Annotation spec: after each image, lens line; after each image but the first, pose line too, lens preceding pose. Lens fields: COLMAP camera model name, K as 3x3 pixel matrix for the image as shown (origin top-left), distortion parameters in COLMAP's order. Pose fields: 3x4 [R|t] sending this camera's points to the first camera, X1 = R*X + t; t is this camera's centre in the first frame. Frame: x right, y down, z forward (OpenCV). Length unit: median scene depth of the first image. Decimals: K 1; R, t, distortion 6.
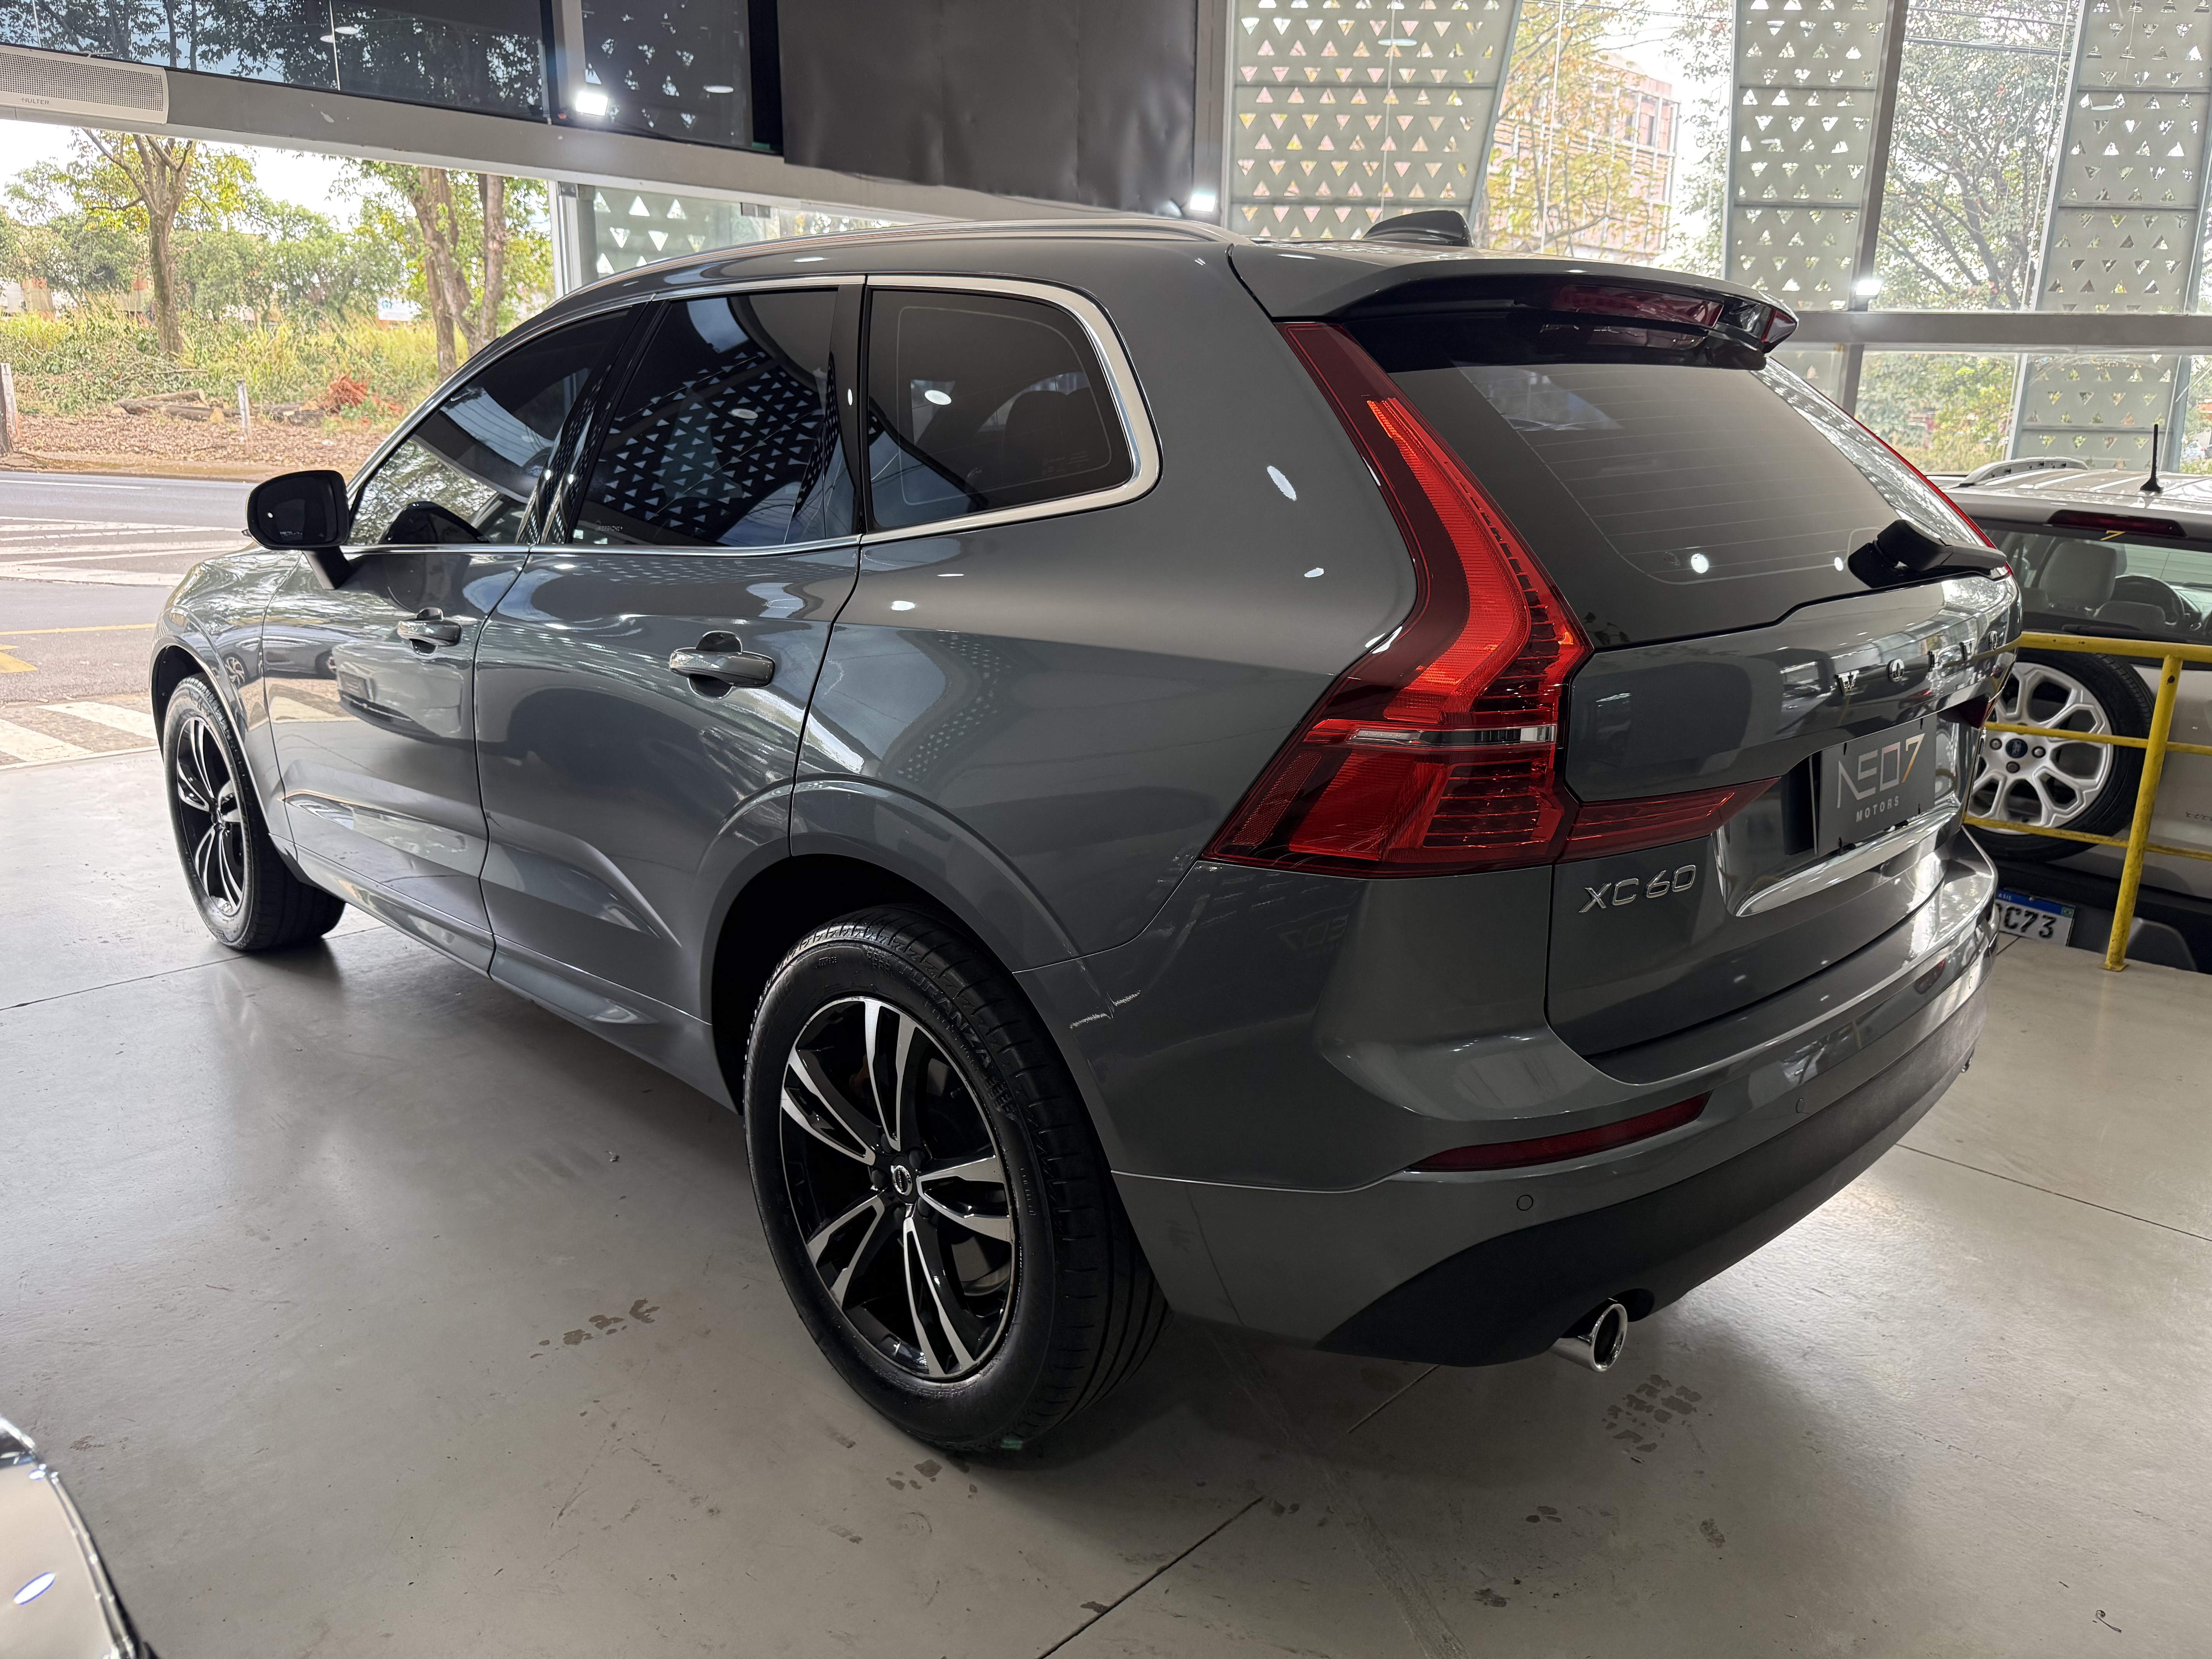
lens RADIAL K [[1517.0, 0, 1106.0], [0, 1517.0, 829.5], [0, 0, 1]] dist [0.000240, -0.000755]
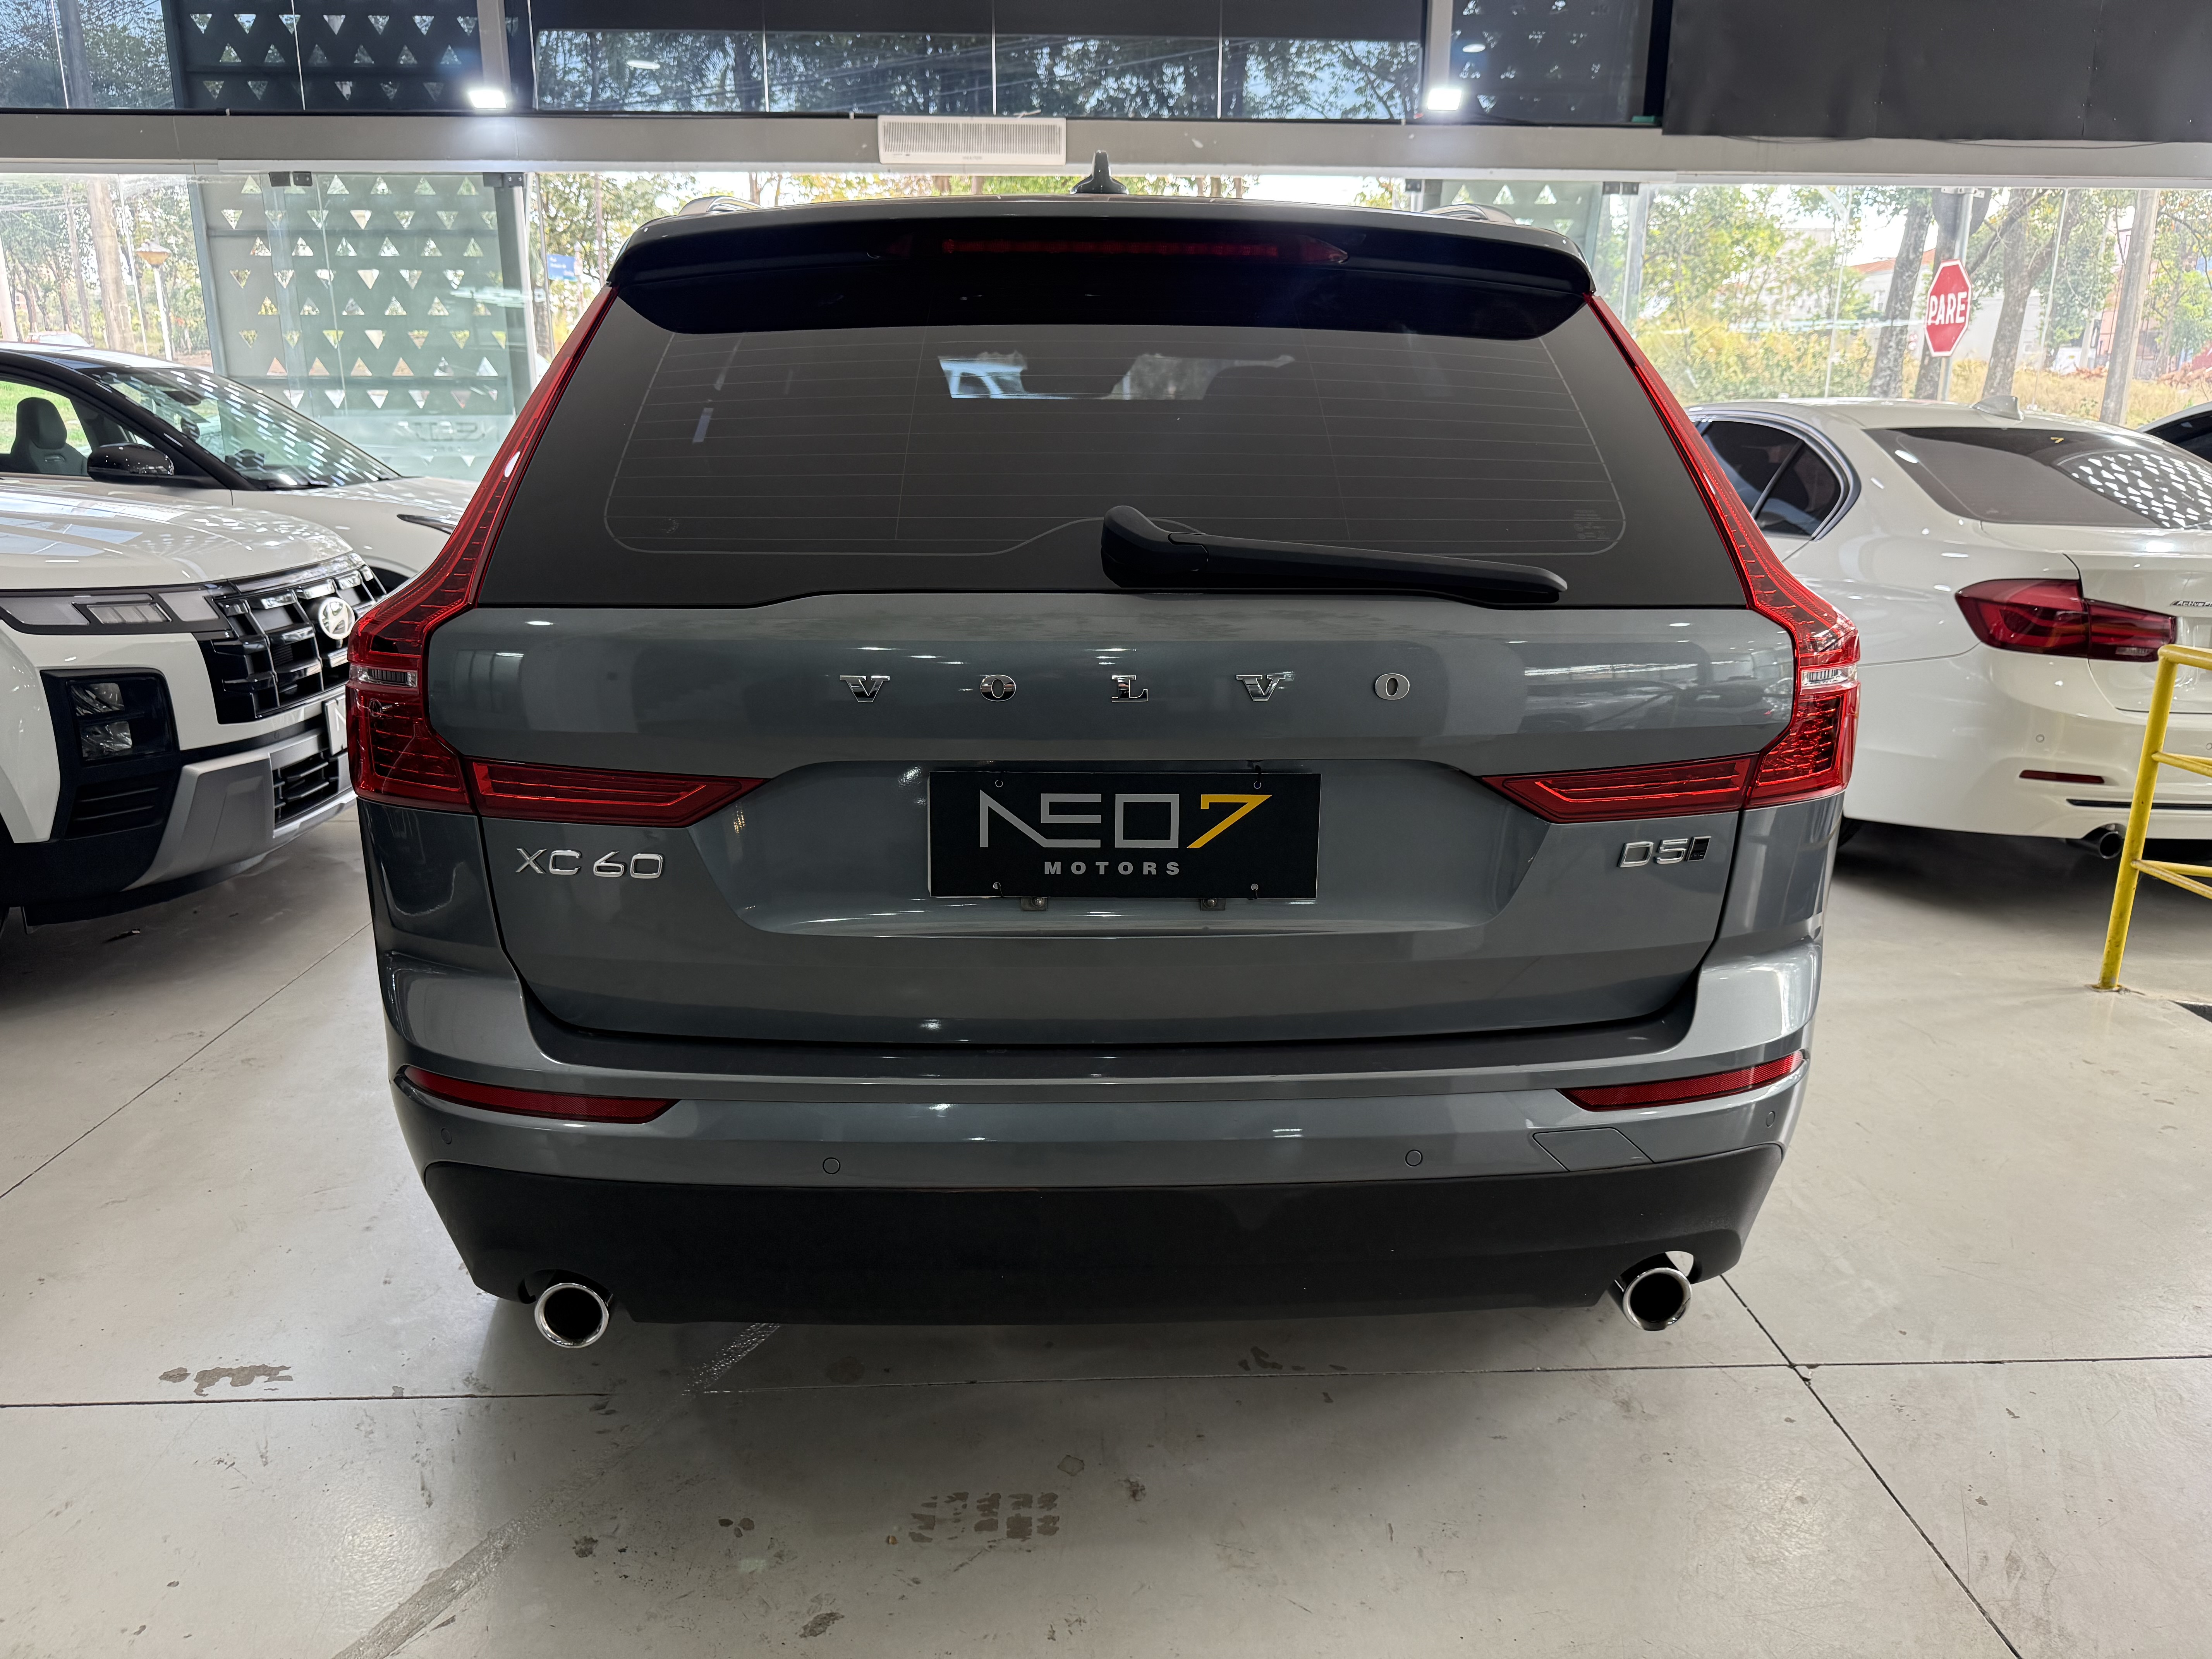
lens RADIAL K [[1517.0, 0, 1106.0], [0, 1517.0, 829.5], [0, 0, 1]] dist [0.000240, -0.000755]
pose [[0.756930, 0.173791, -0.629963, 0.220372], [-0.171005, 0.983075, 0.065736, -0.018770], [0.630725, 0.057969, 0.773838, 0.084322]]
